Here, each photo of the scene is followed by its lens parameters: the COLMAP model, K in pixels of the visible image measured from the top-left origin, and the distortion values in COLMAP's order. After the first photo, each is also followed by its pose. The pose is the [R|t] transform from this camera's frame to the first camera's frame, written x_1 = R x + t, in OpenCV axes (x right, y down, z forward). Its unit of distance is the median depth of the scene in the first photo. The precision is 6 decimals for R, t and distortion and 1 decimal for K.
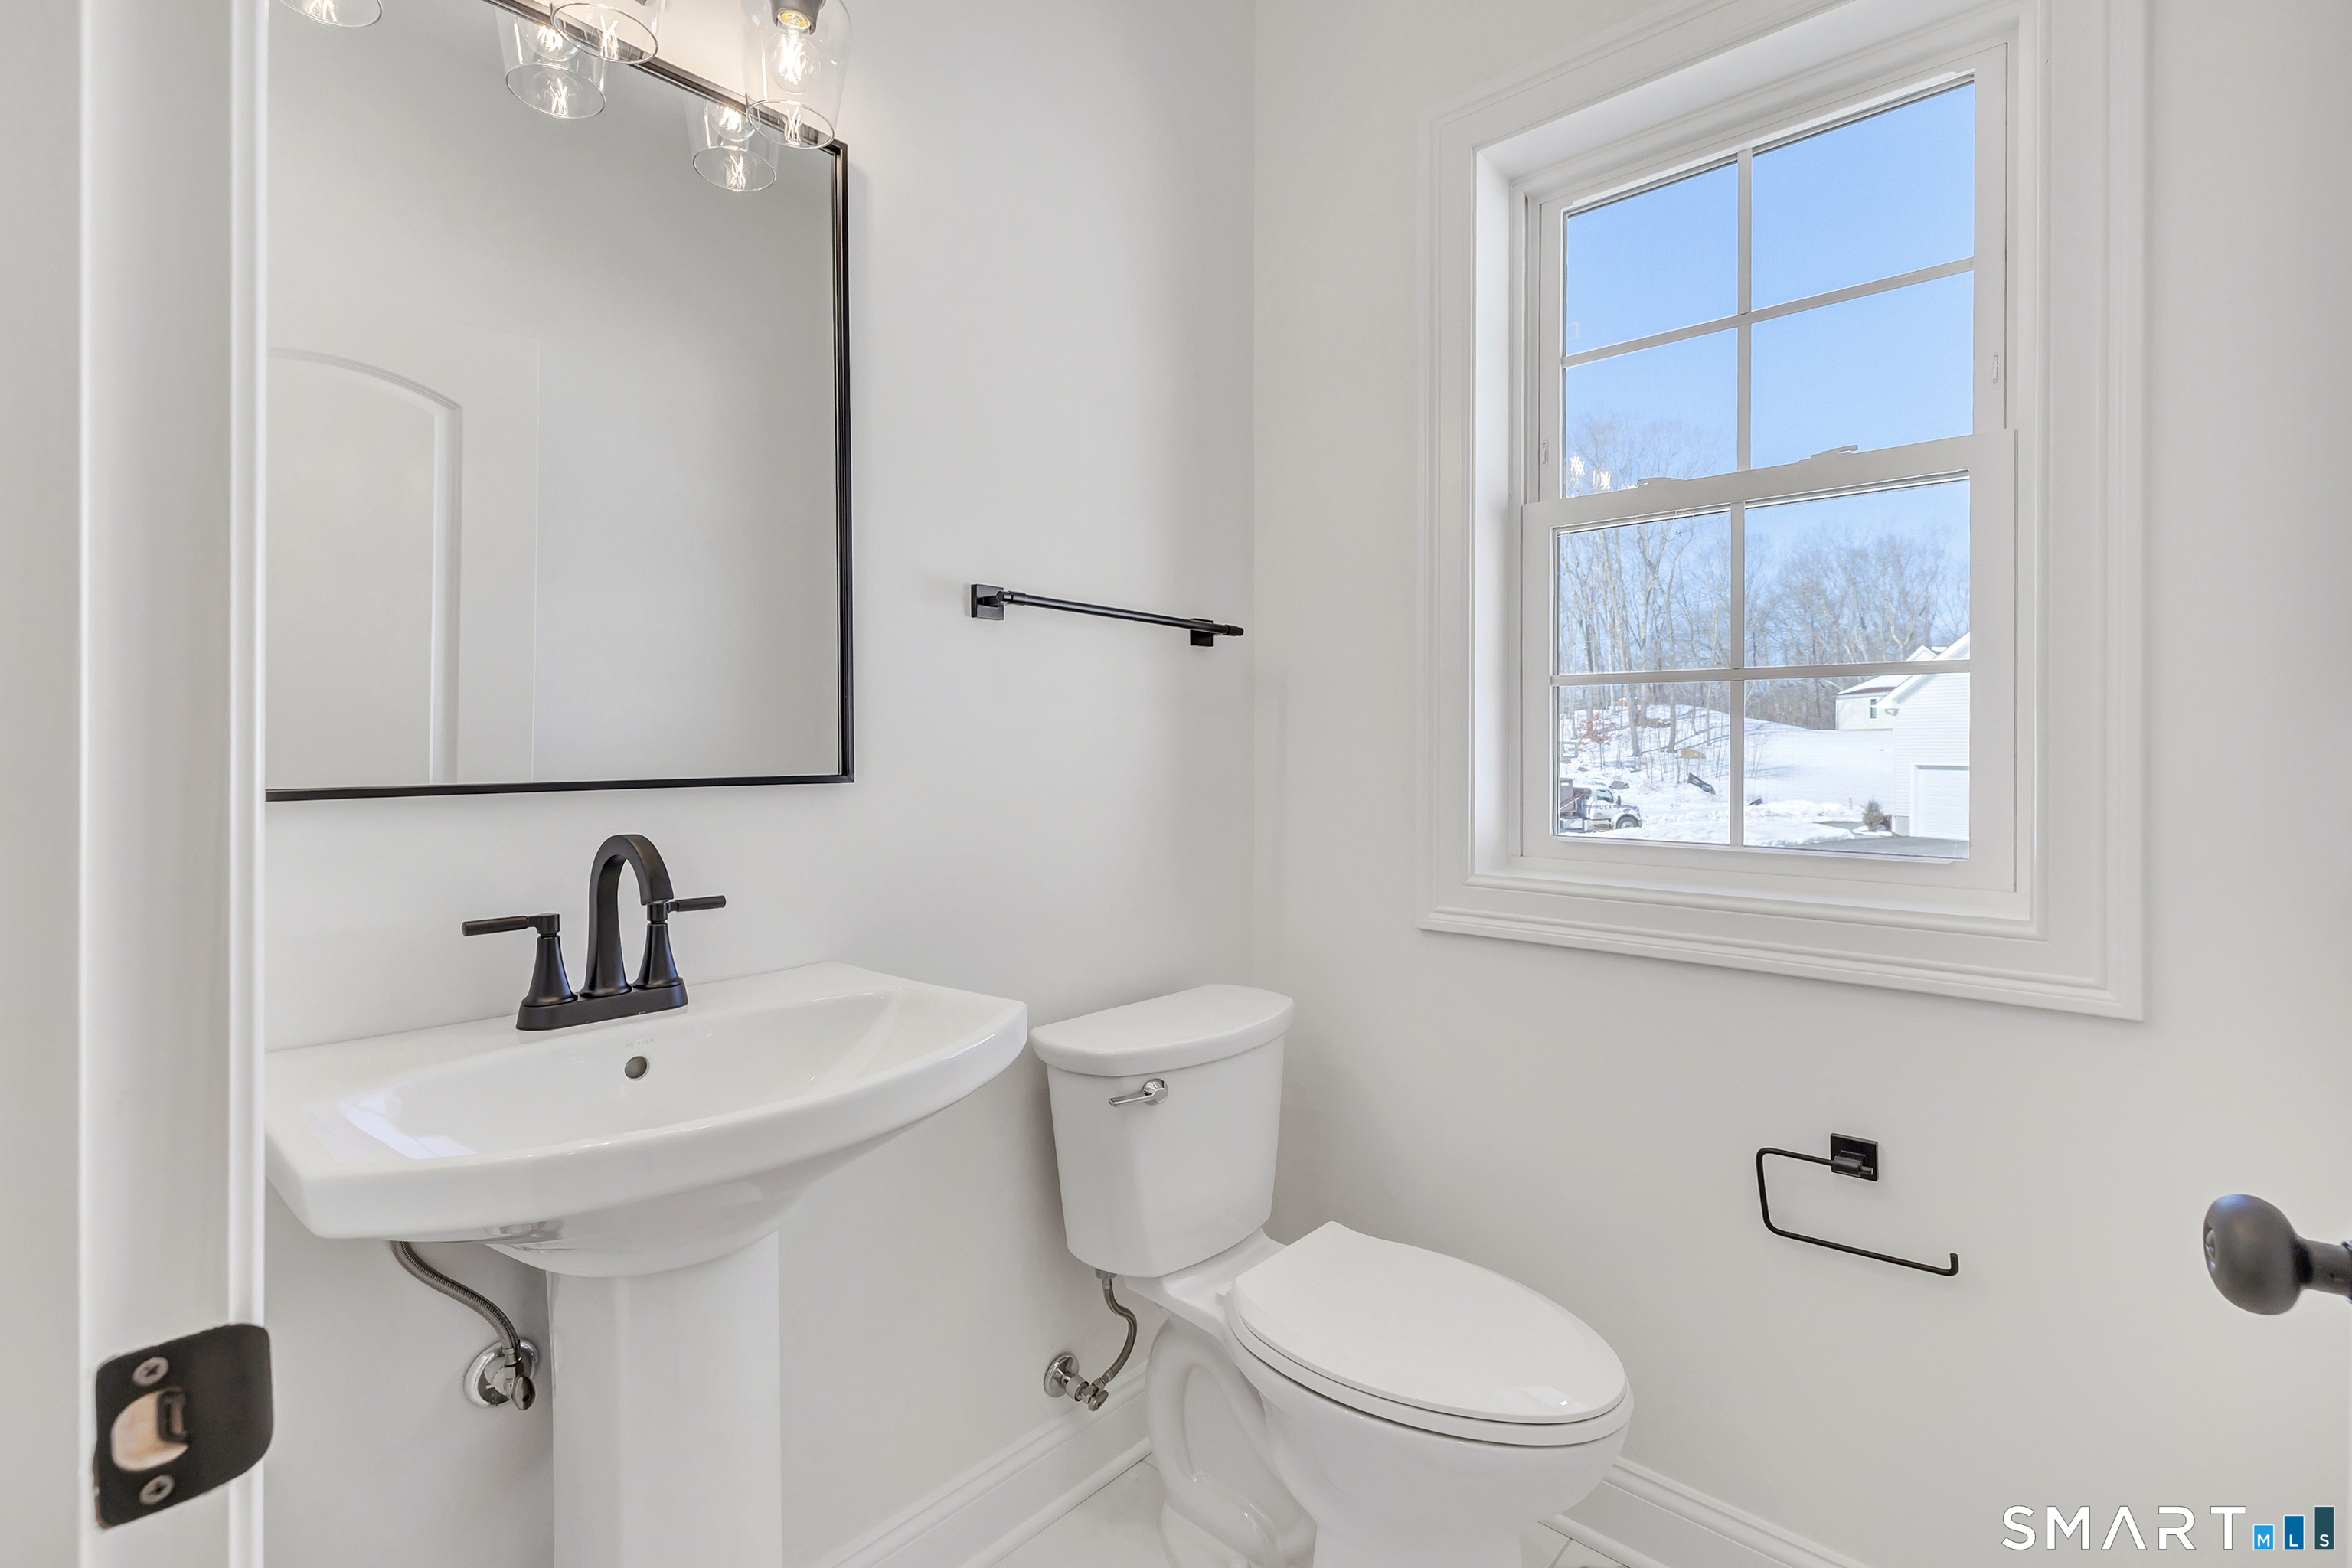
lens RADIAL K [[1026.1, 0, 1200.8], [0, 1026.1, 744.9], [0, 0, 1]] dist [0.000279, 0.000055]
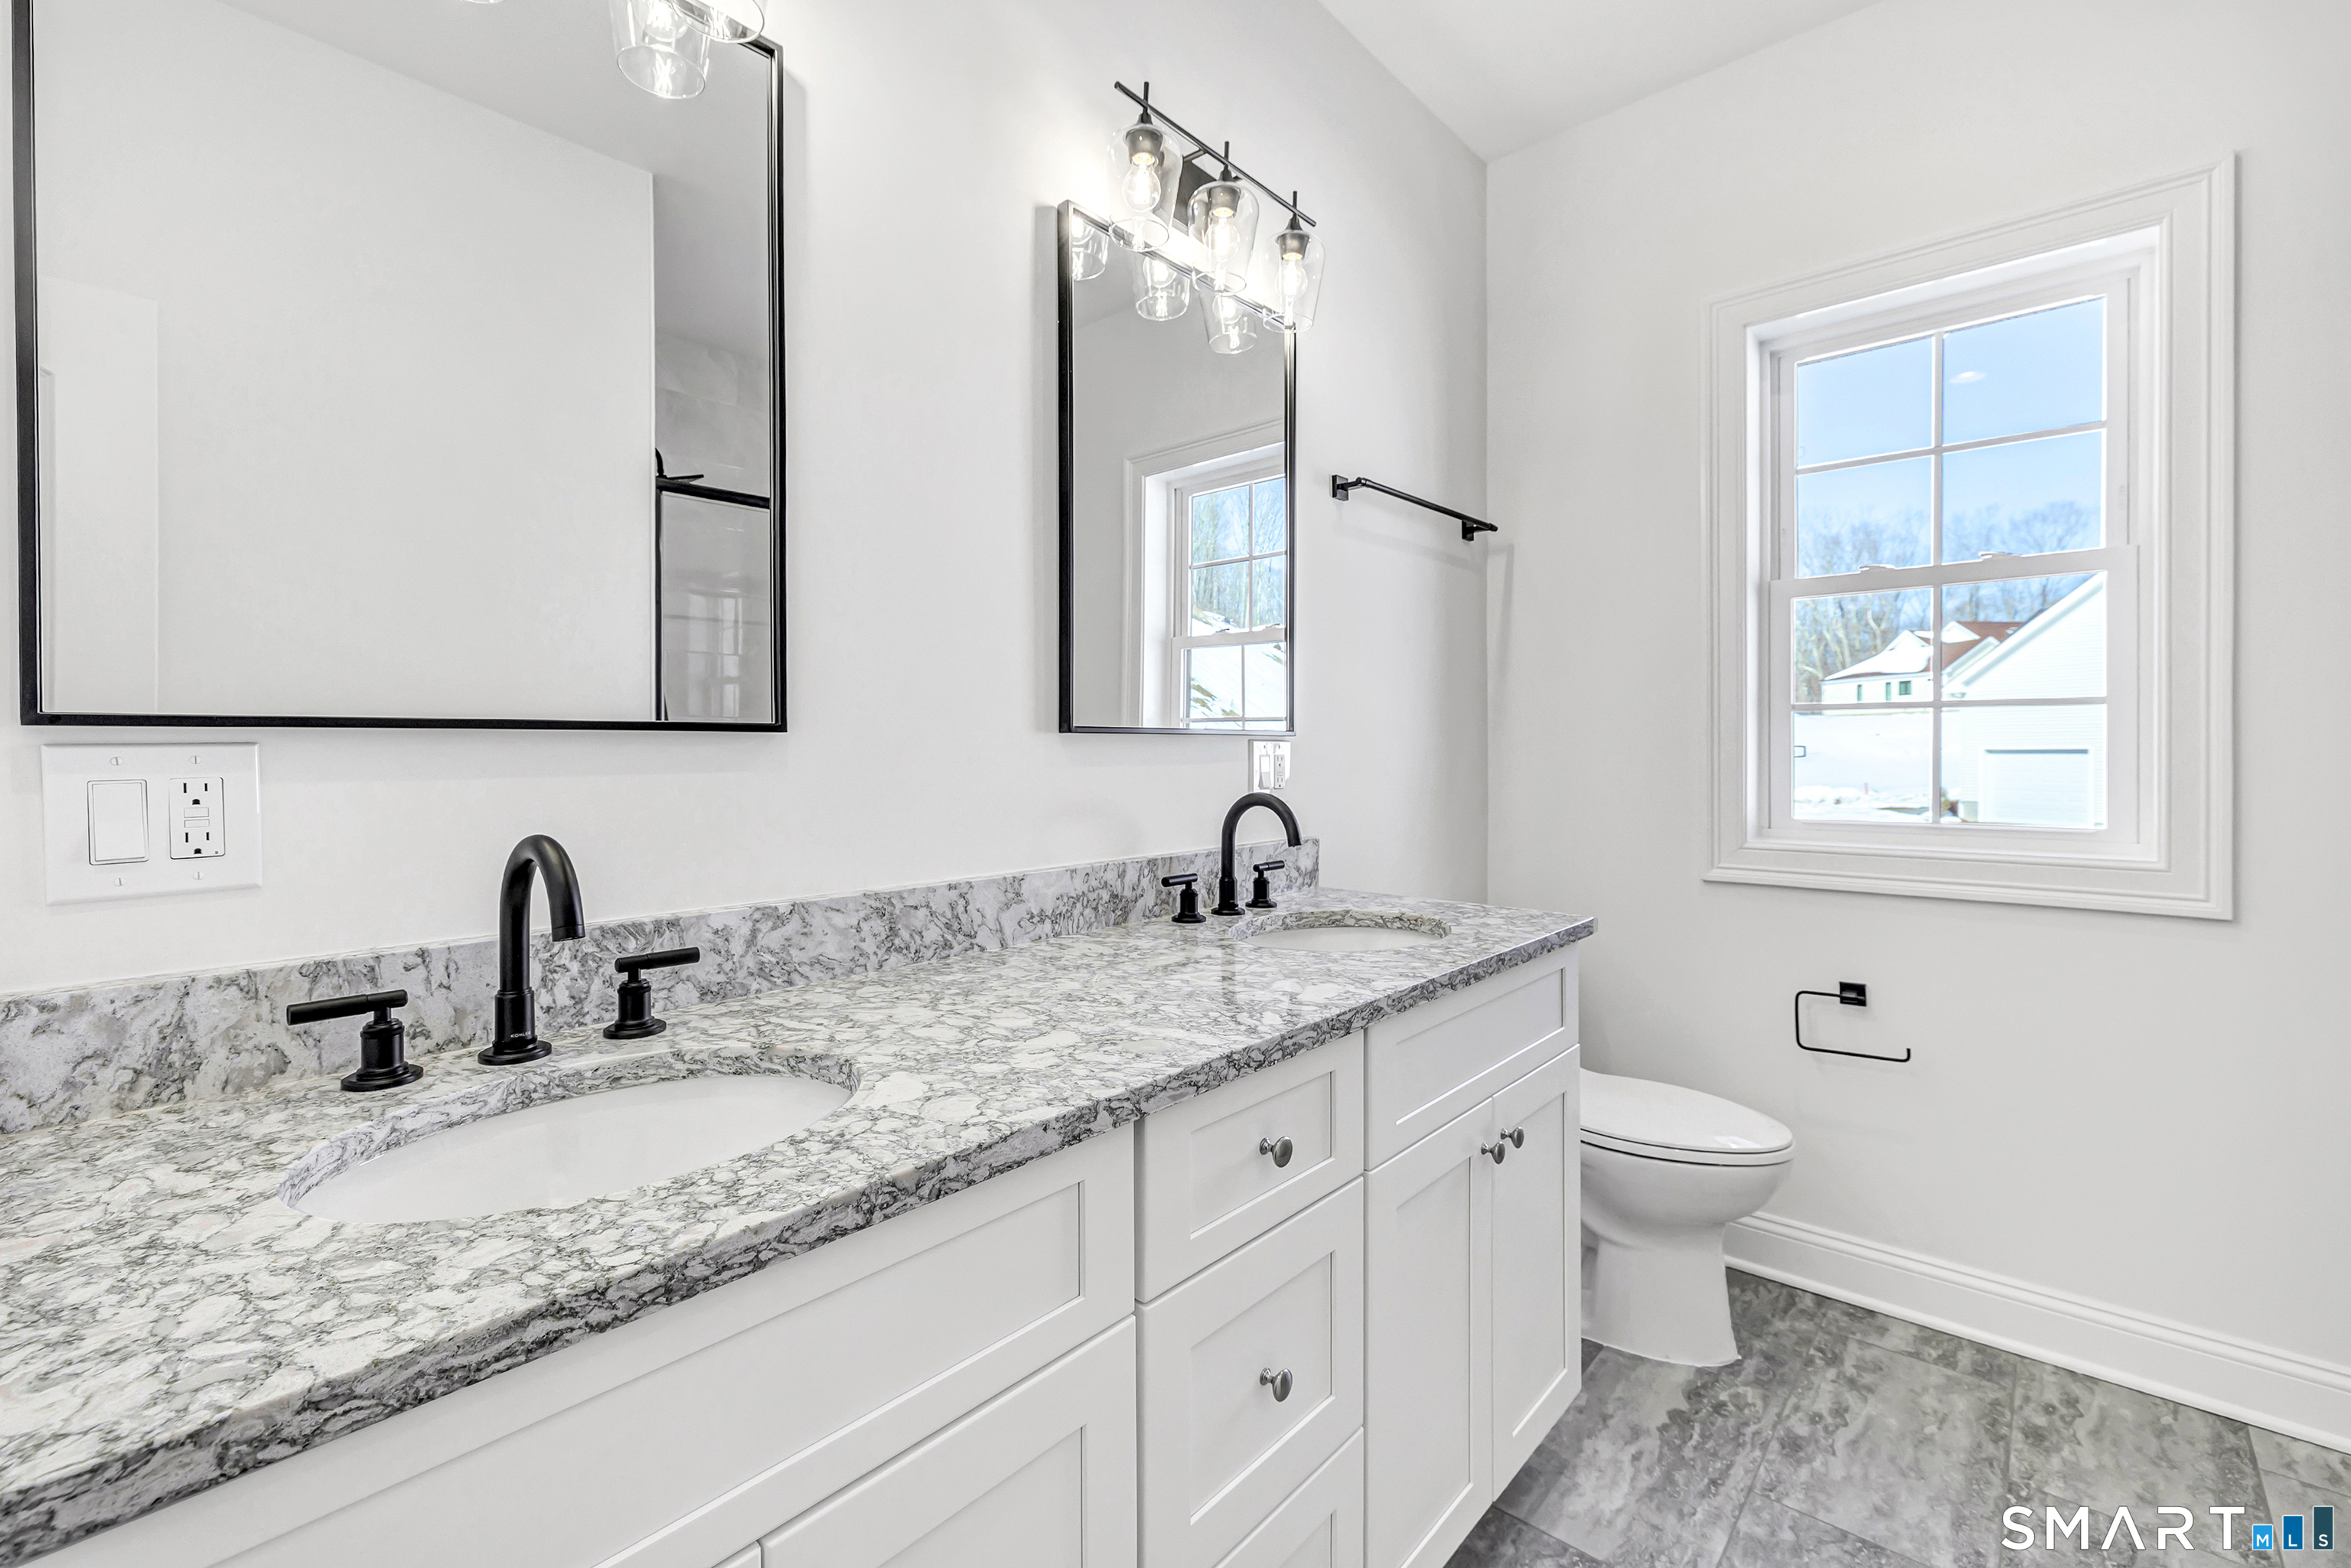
lens RADIAL K [[1069.6, 0, 1171.1], [0, 1069.6, 742.5], [0, 0, 1]] dist [-0.000782, 0.000083]
pose [[0.999847, -0.005397, 0.016624, -0.542186], [0.005362, 0.999983, 0.002139, -0.015420], [-0.016635, -0.002049, 0.999860, -0.453161]]
